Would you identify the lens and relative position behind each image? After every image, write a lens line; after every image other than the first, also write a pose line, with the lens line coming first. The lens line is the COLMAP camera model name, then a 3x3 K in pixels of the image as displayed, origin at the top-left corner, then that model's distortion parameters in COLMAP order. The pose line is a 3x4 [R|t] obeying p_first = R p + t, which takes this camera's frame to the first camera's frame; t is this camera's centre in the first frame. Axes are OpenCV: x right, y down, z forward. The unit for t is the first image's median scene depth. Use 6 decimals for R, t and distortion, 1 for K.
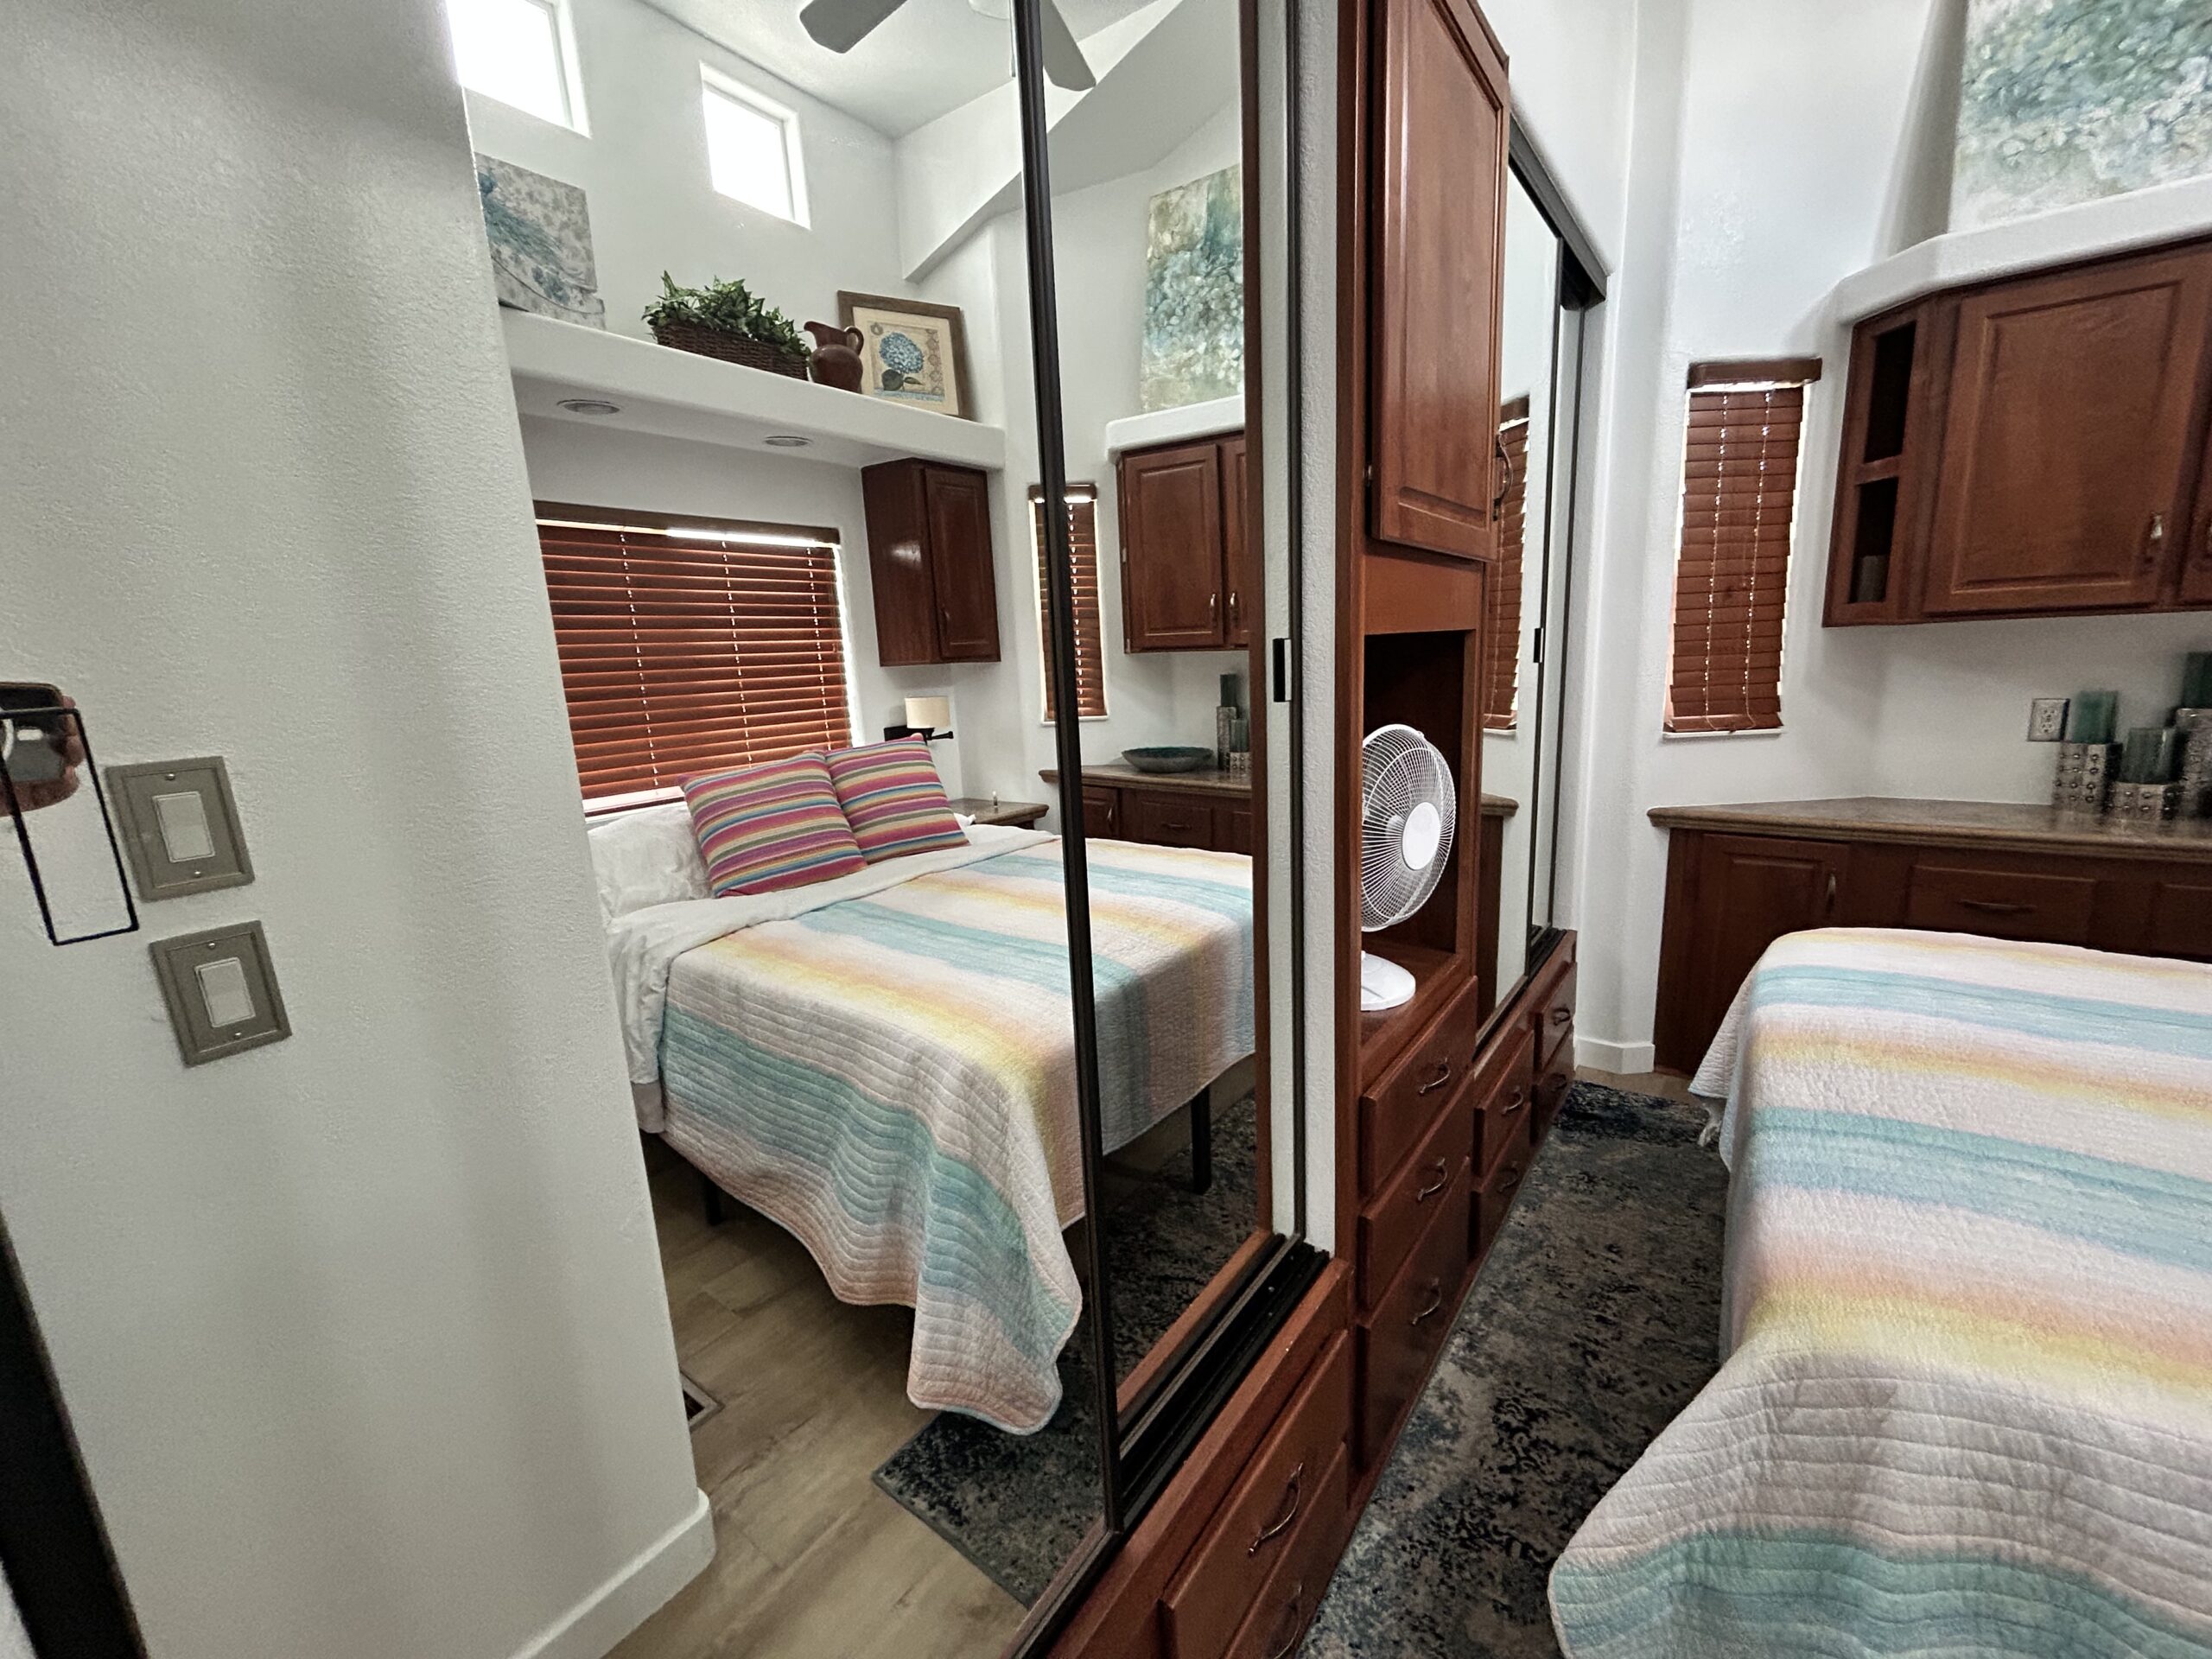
lens RADIAL K [[898.3, 0, 1100.2], [0, 898.3, 821.6], [0, 0, 1]] dist [0.002143, -0.001142]
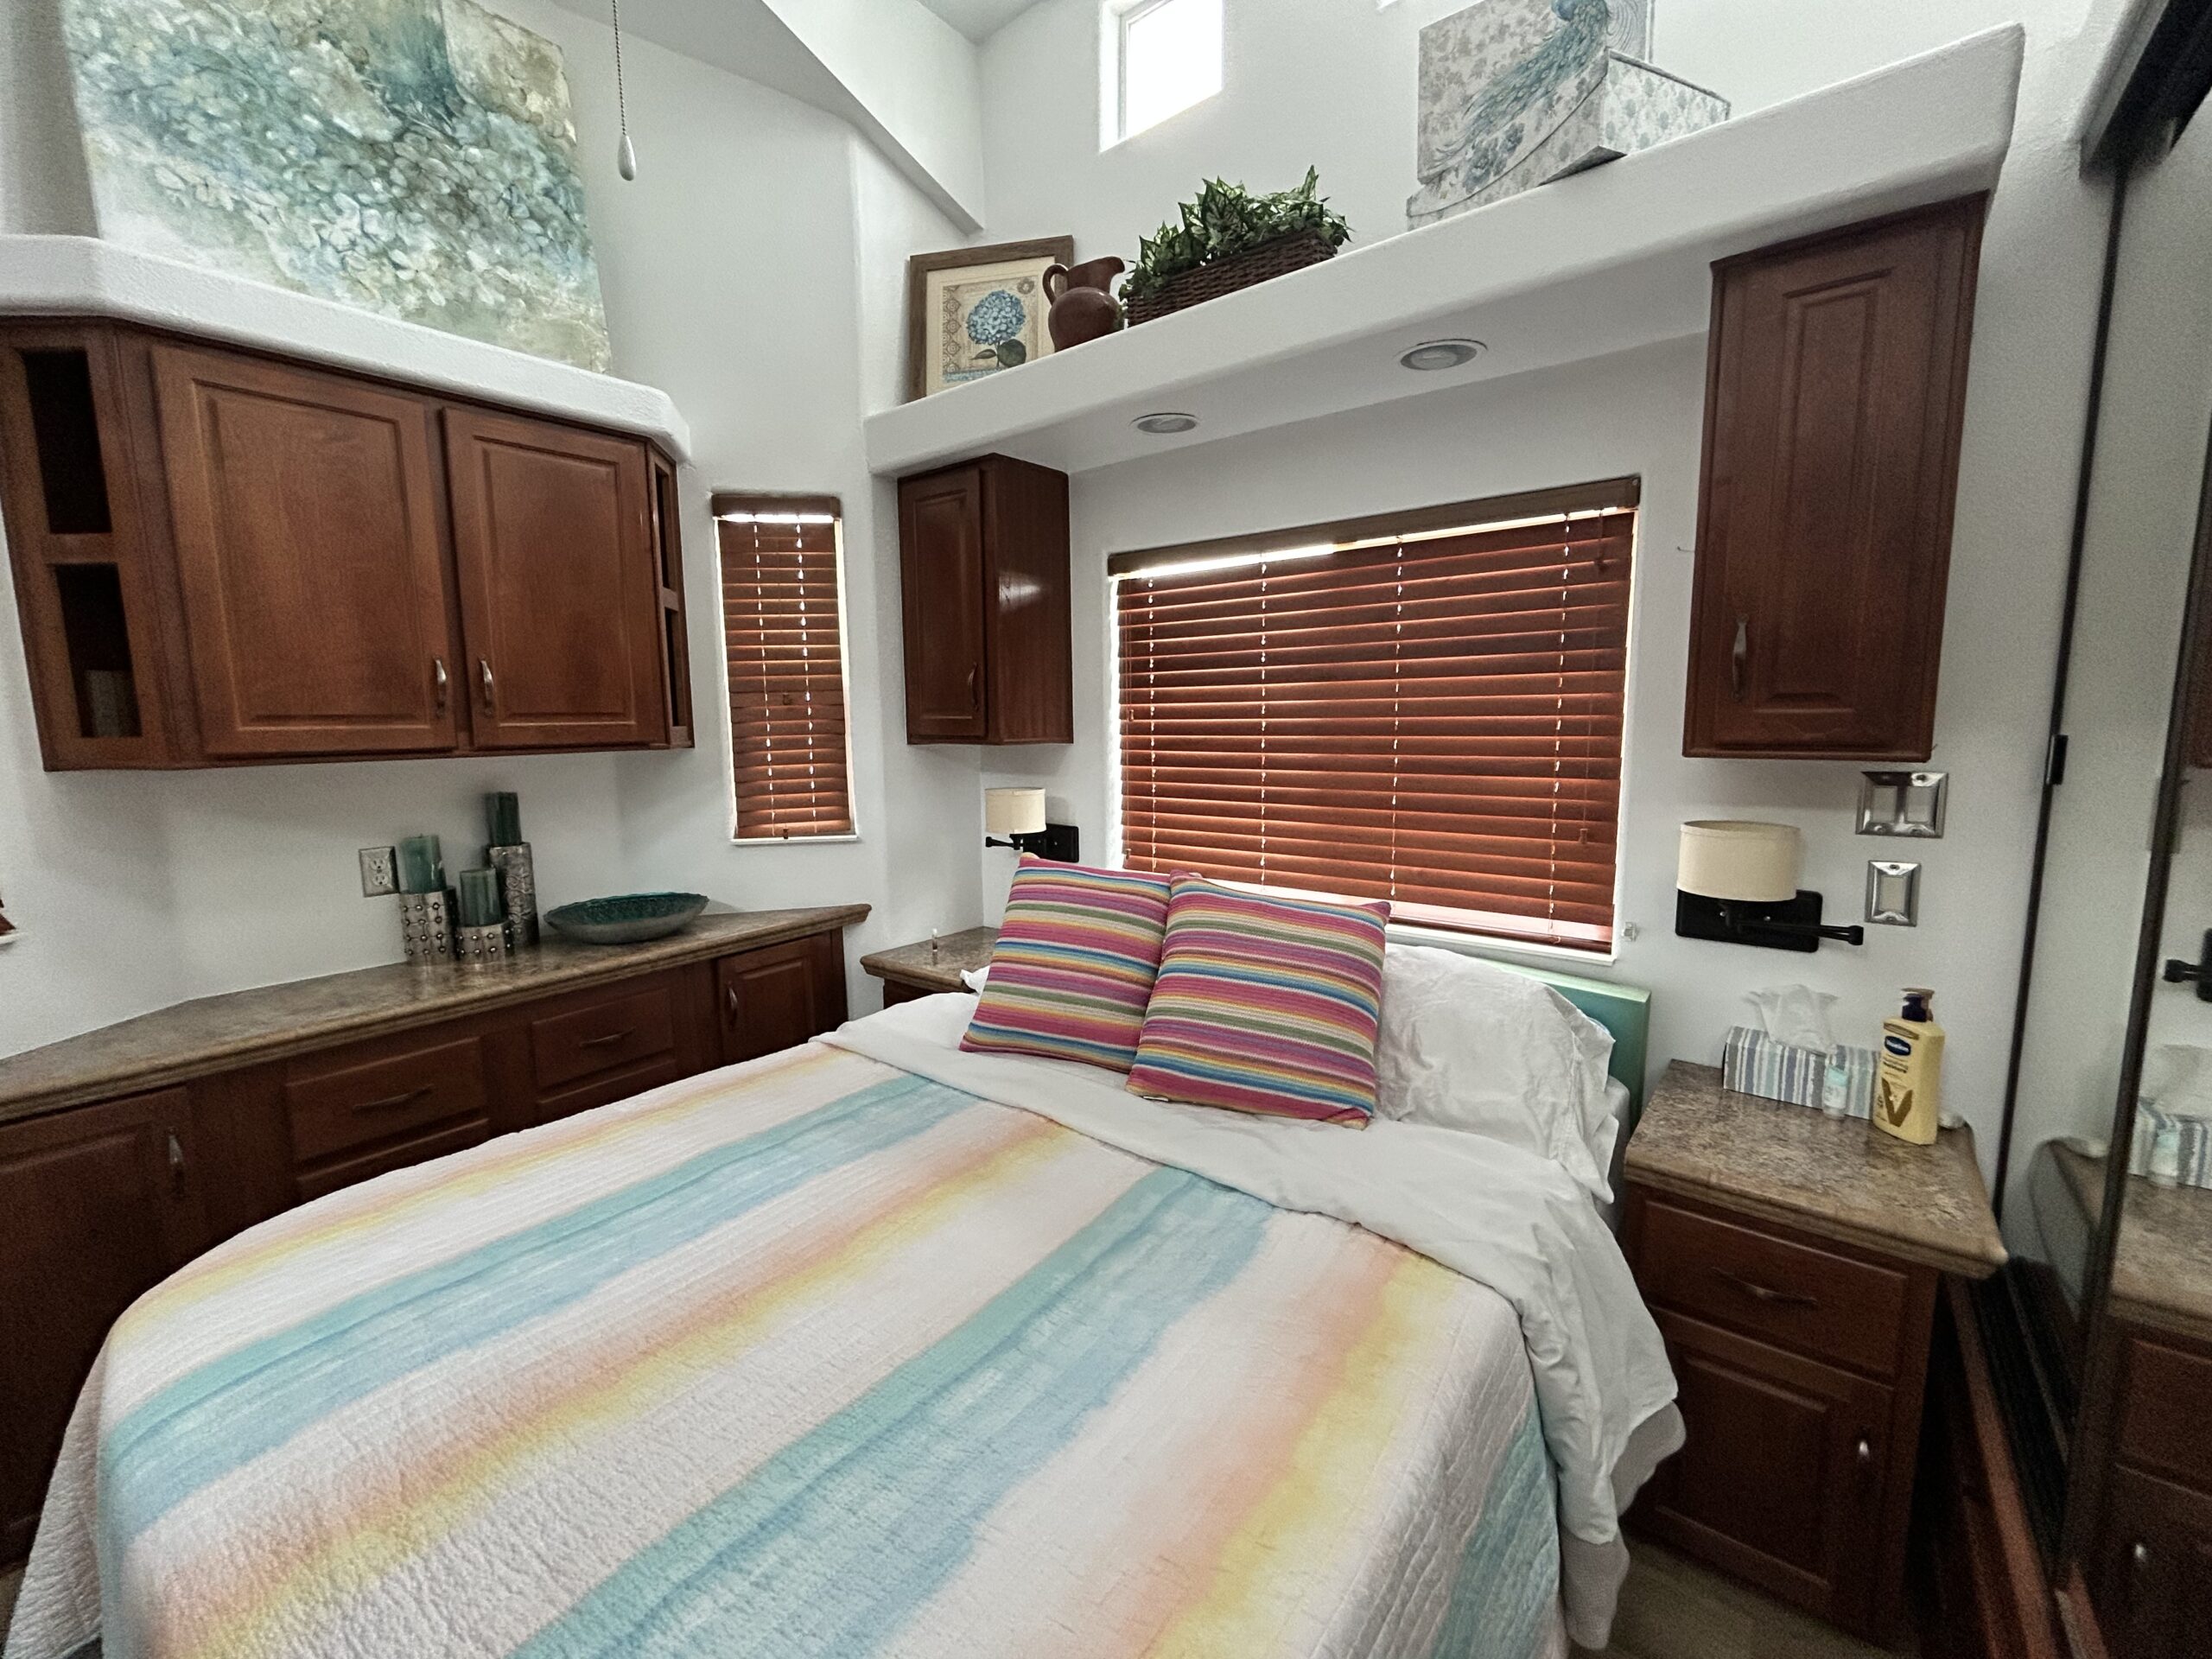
lens RADIAL K [[898.3, 0, 1113.8], [0, 898.3, 829.8], [0, 0, 1]] dist [0.002143, -0.001142]
pose [[0.020883, -0.079030, 0.996653, 0.193039], [0.197819, 0.977489, 0.073365, -0.080033], [-0.980016, 0.195625, 0.036047, 0.260062]]
